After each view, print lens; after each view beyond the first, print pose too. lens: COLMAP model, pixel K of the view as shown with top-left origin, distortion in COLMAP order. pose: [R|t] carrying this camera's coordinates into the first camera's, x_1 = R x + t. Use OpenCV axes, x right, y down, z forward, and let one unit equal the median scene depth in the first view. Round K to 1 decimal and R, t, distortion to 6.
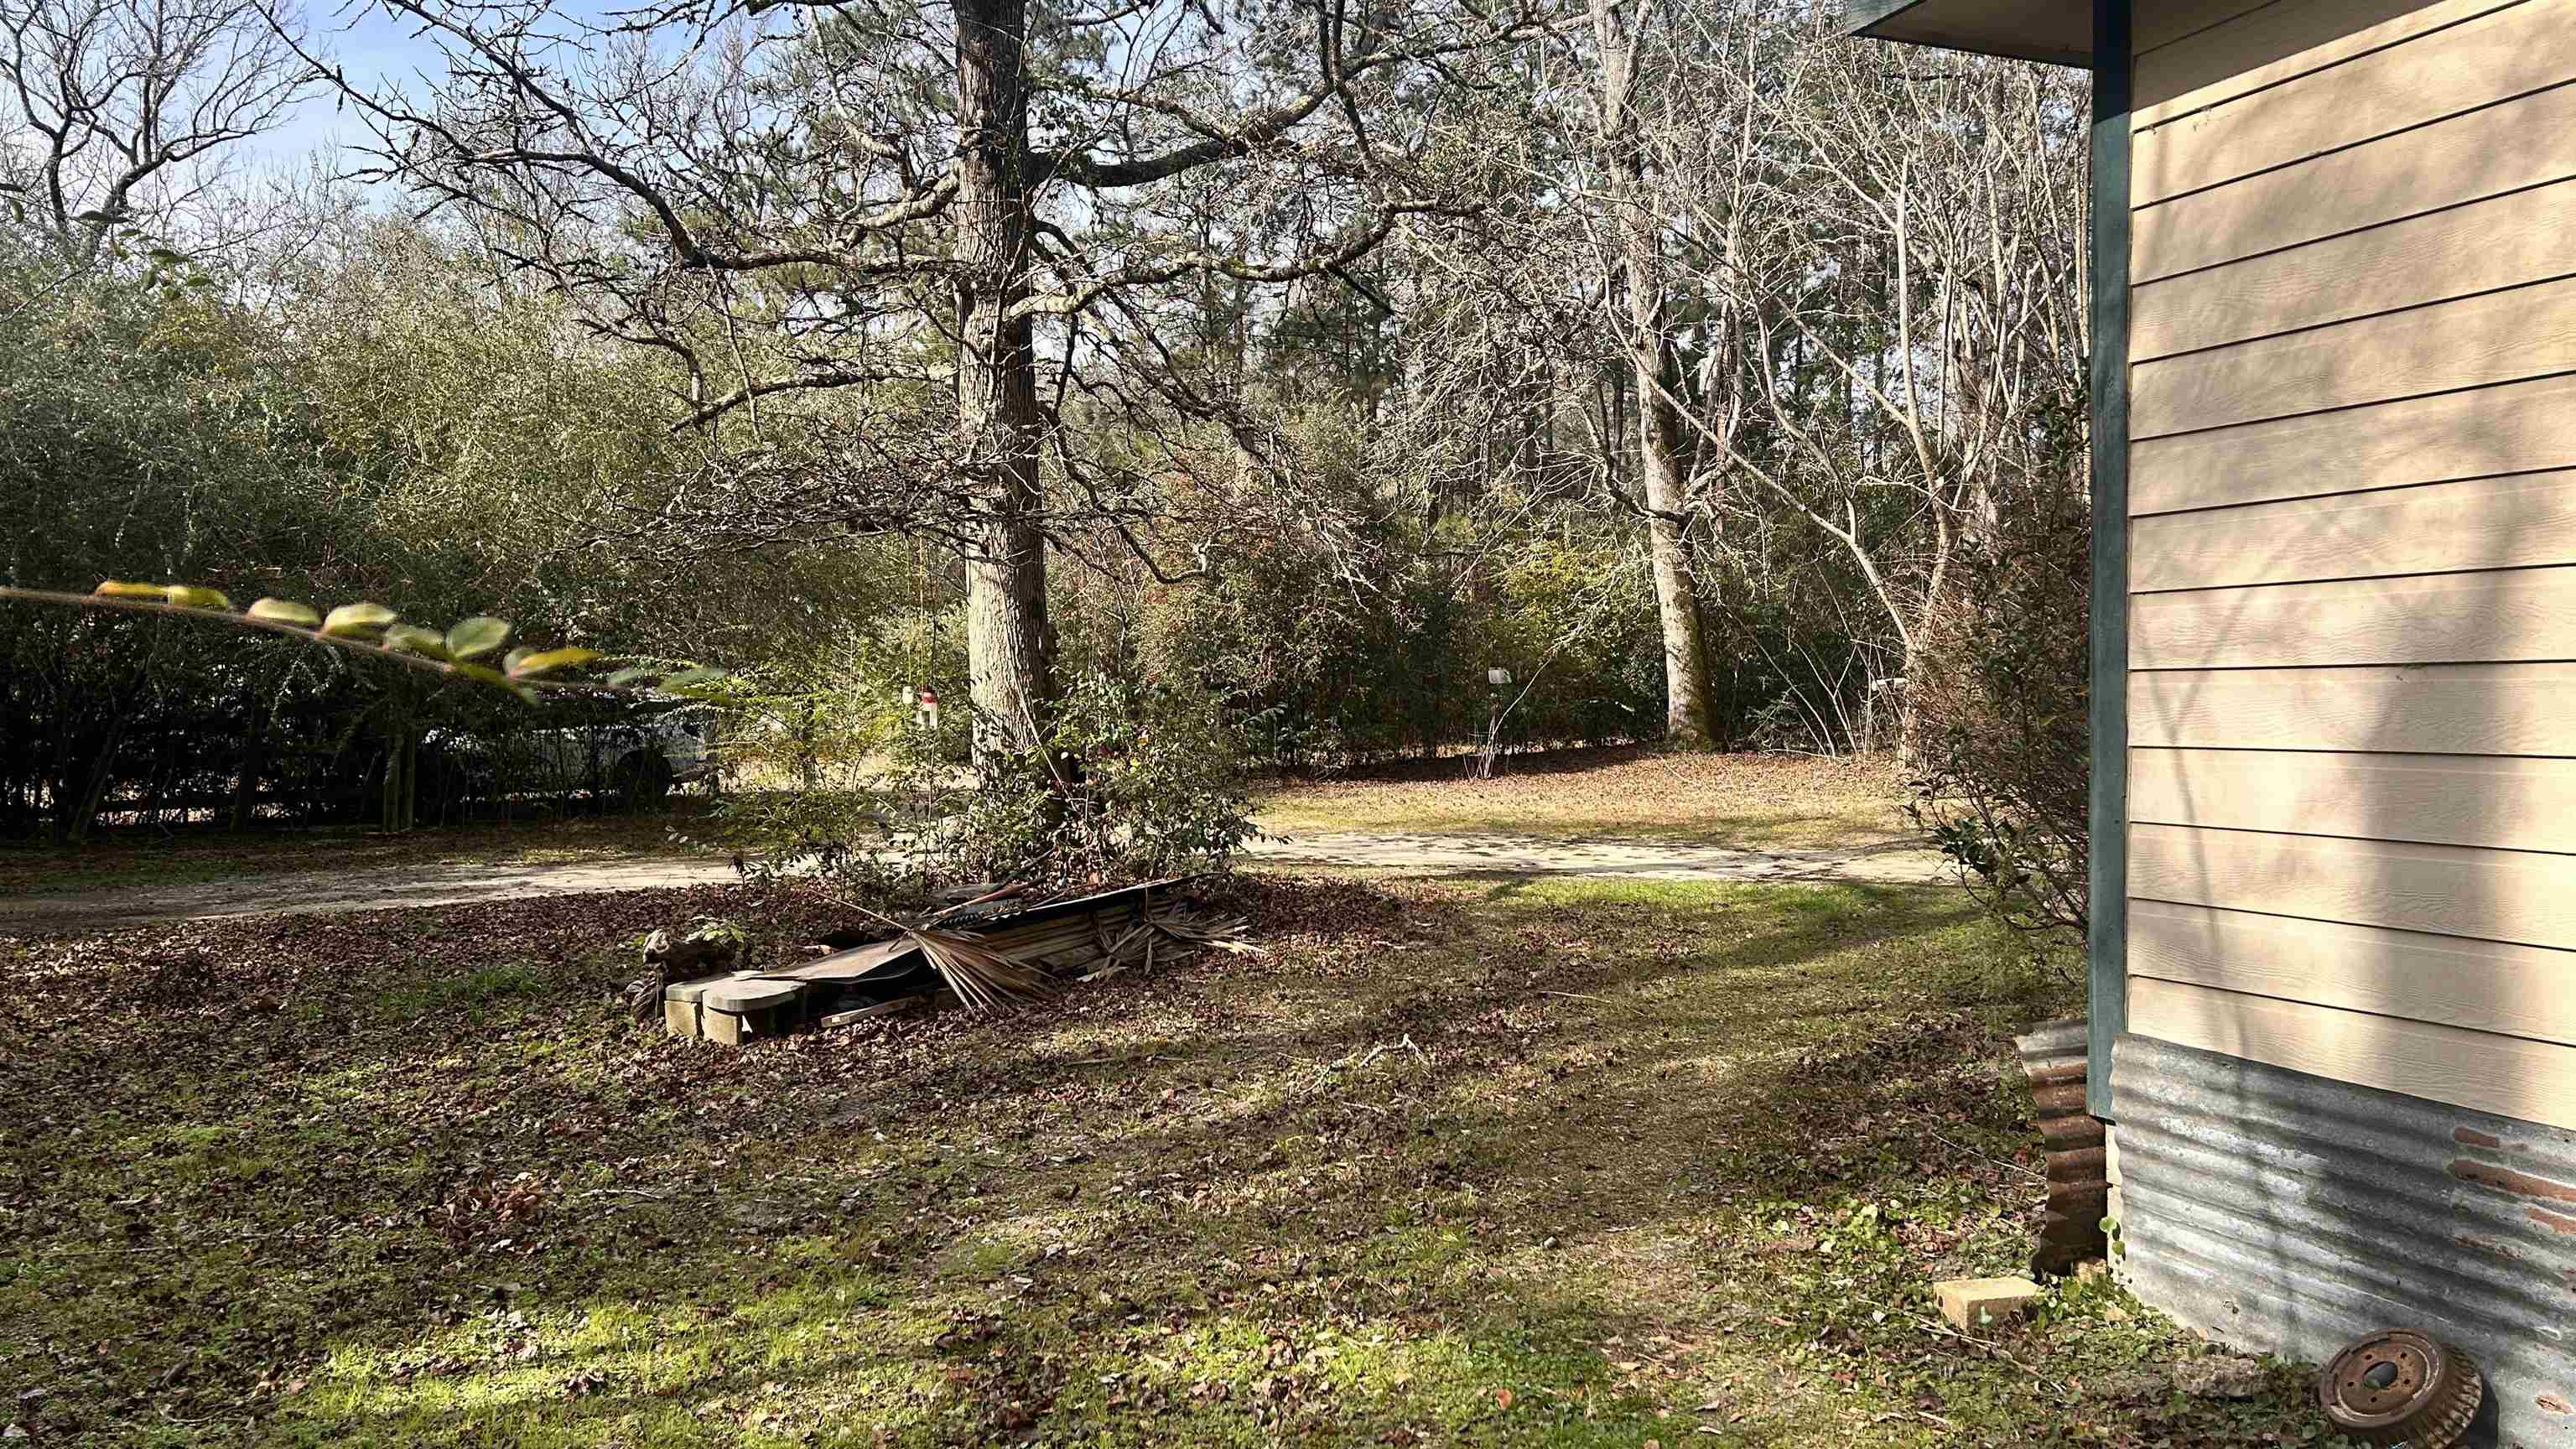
lens RADIAL K [[1909.0, 0, 1270.1], [0, 1909.0, 711.0], [0, 0, 1]] dist [0.056943, -0.064432]
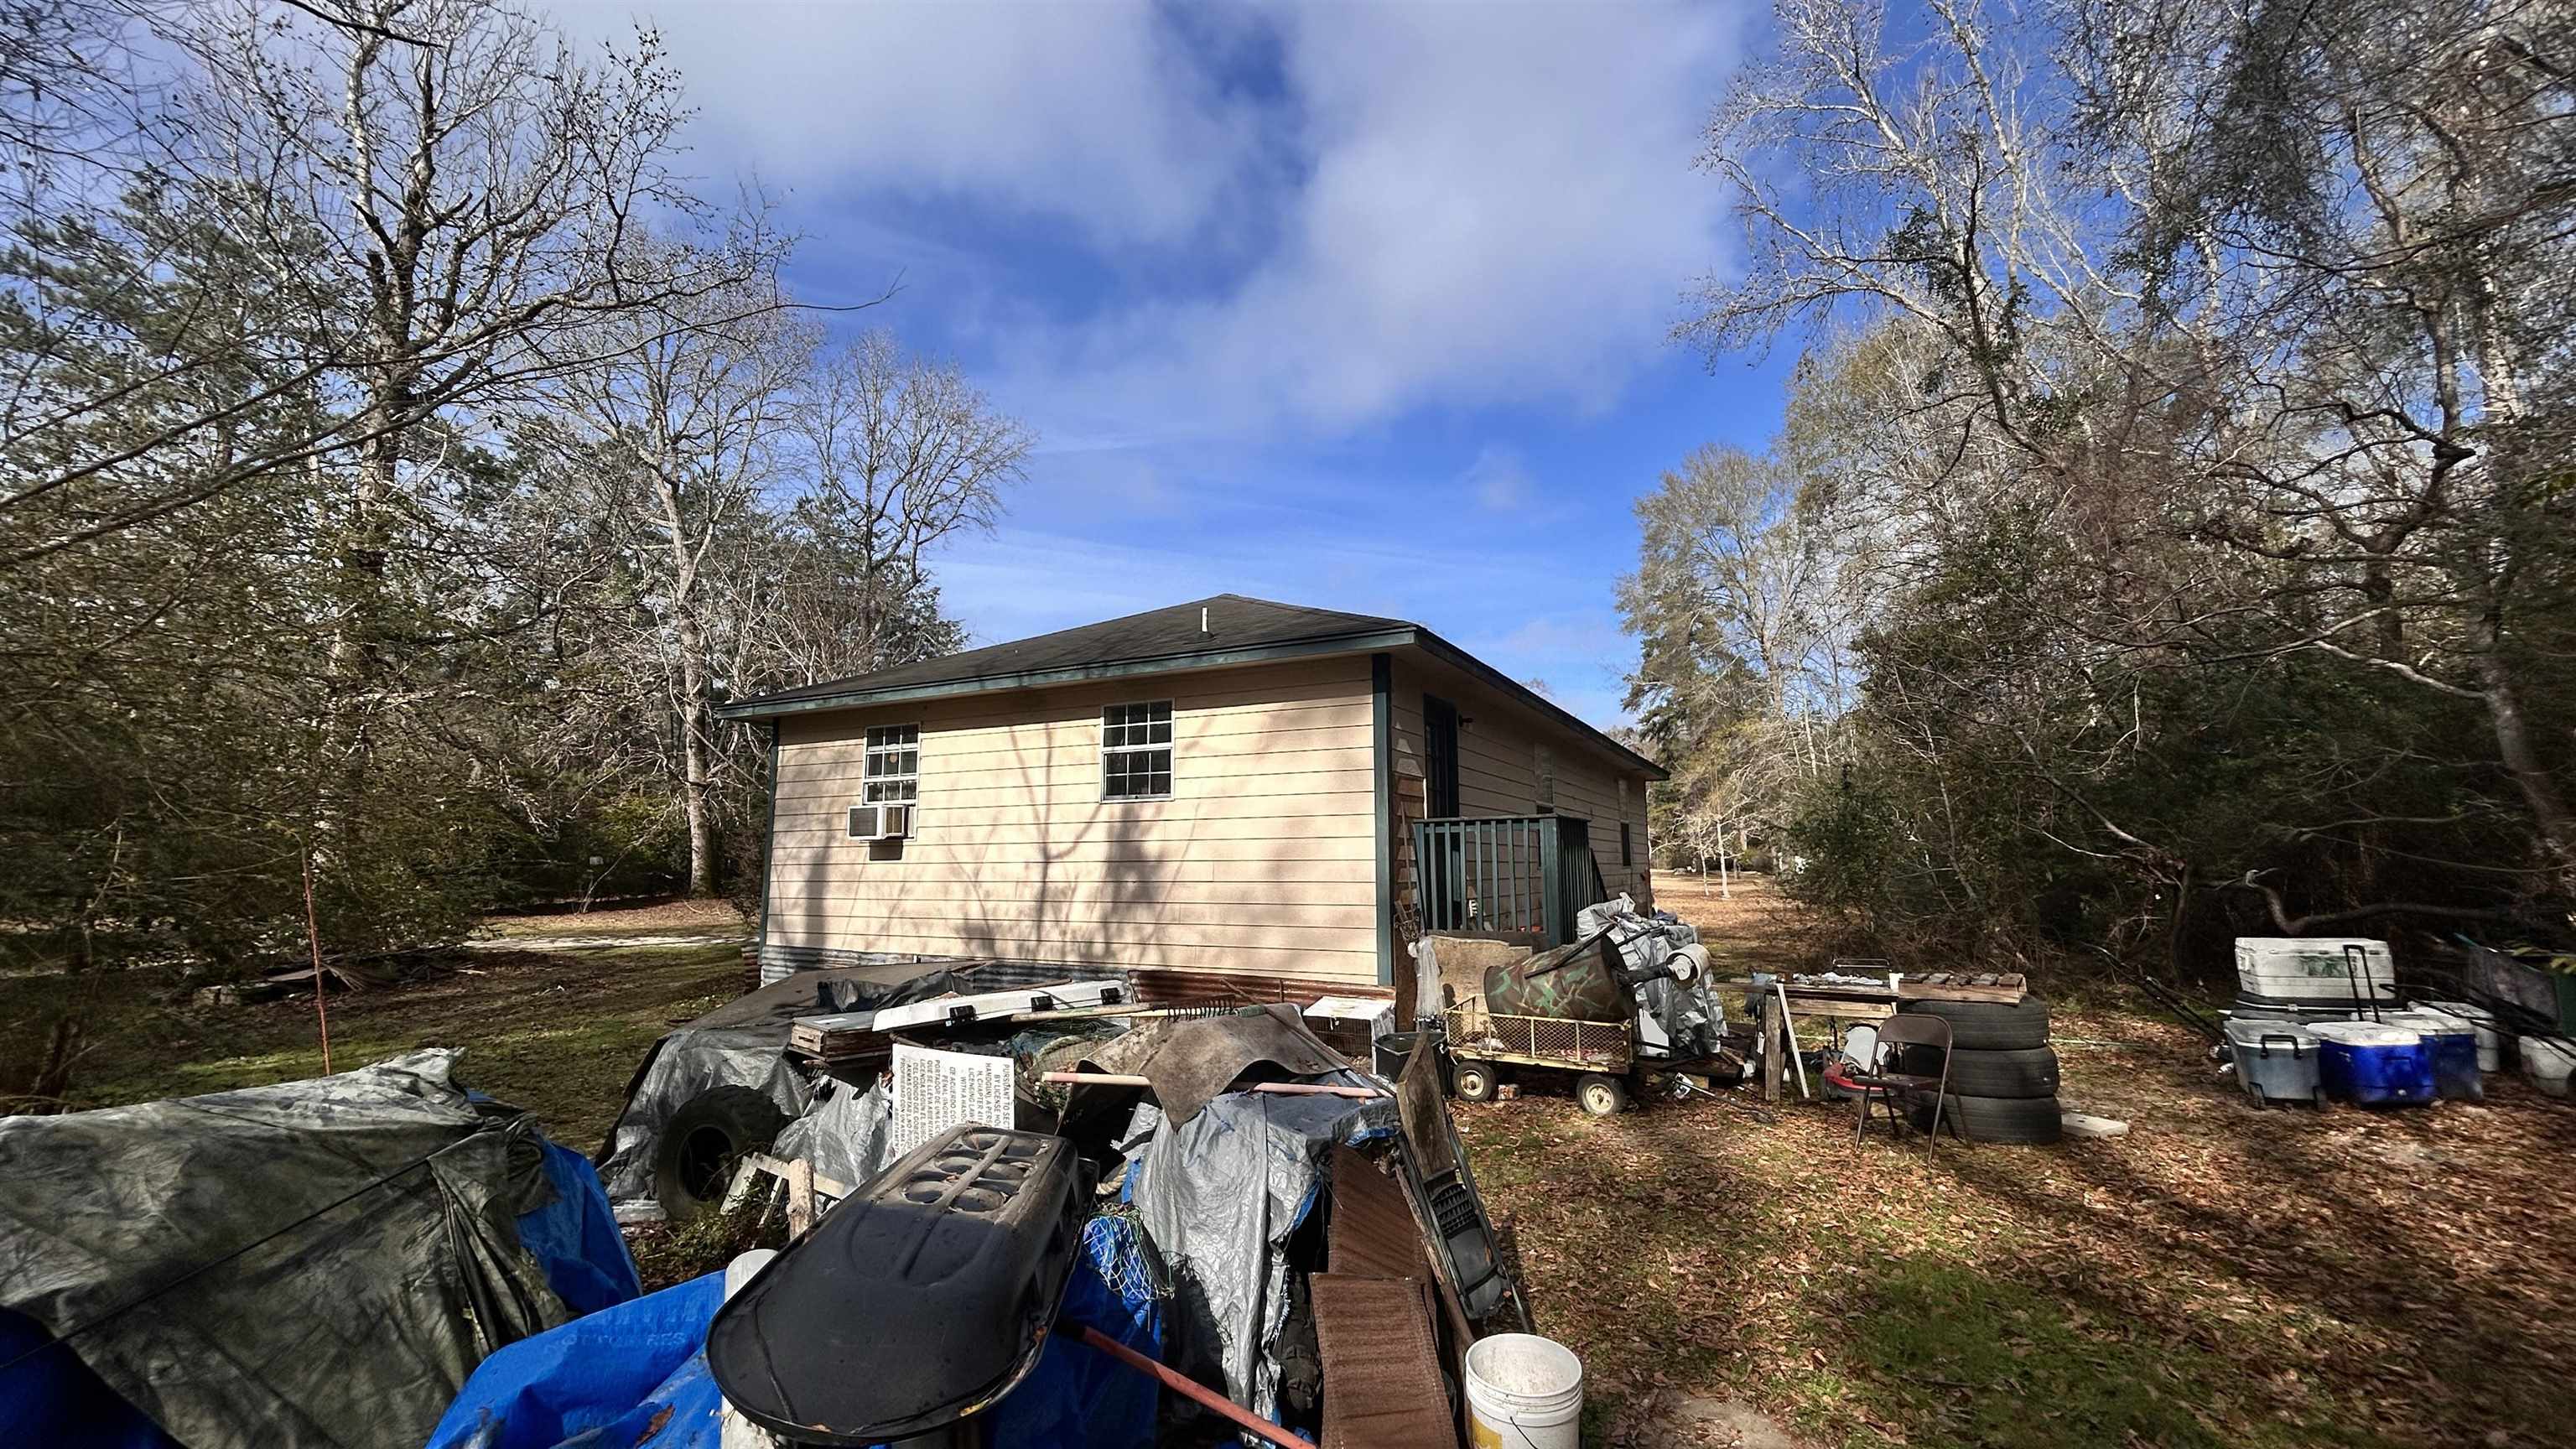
lens RADIAL K [[1028.1, 0, 1279.4], [0, 1028.1, 725.9], [0, 0, 1]] dist [-0.007146, 0.000090]
pose [[0.759300, 0.087759, 0.644797, -0.118185], [0.008449, 0.989452, -0.144616, 0.007650], [-0.650686, 0.115255, 0.750549, -0.811454]]
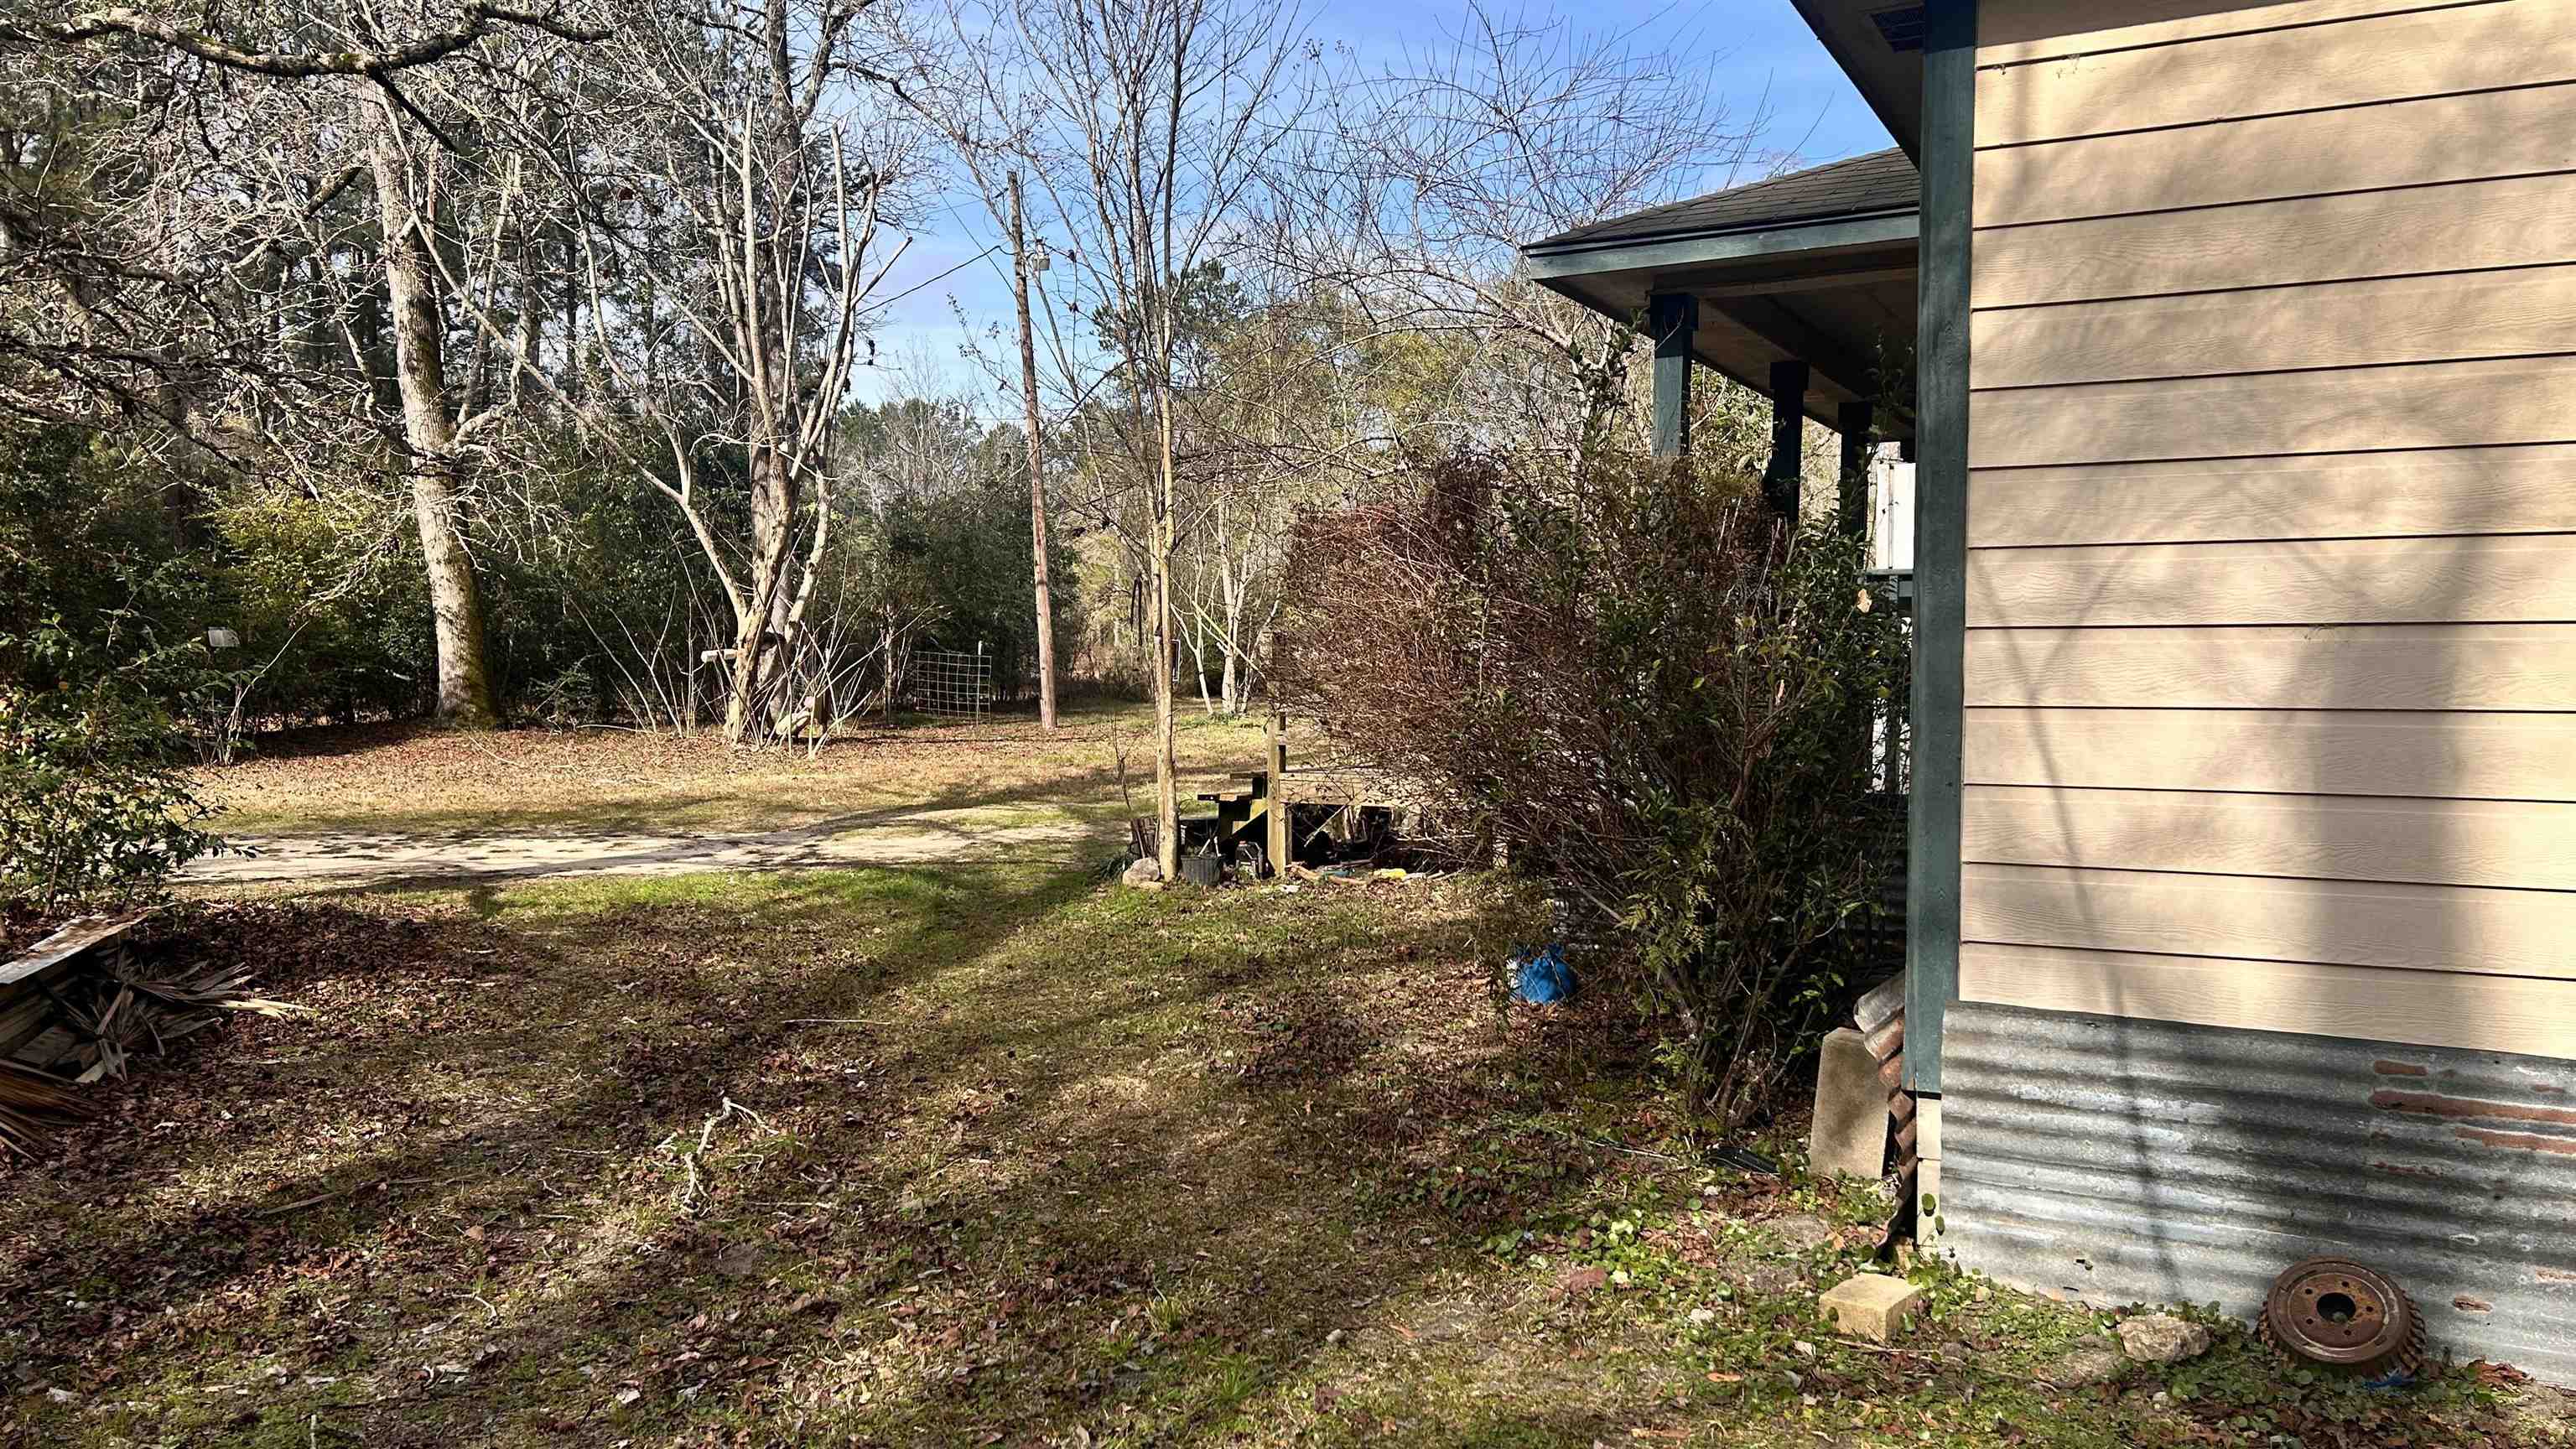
lens RADIAL K [[1909.0, 0, 1291.5], [0, 1909.0, 735.3], [0, 0, 1]] dist [0.056943, -0.064432]
pose [[0.758688, -0.011211, 0.651357, -0.214125], [-0.004861, 0.999727, 0.022869, 0.005848], [-0.651435, -0.020516, 0.758427, 0.236671]]
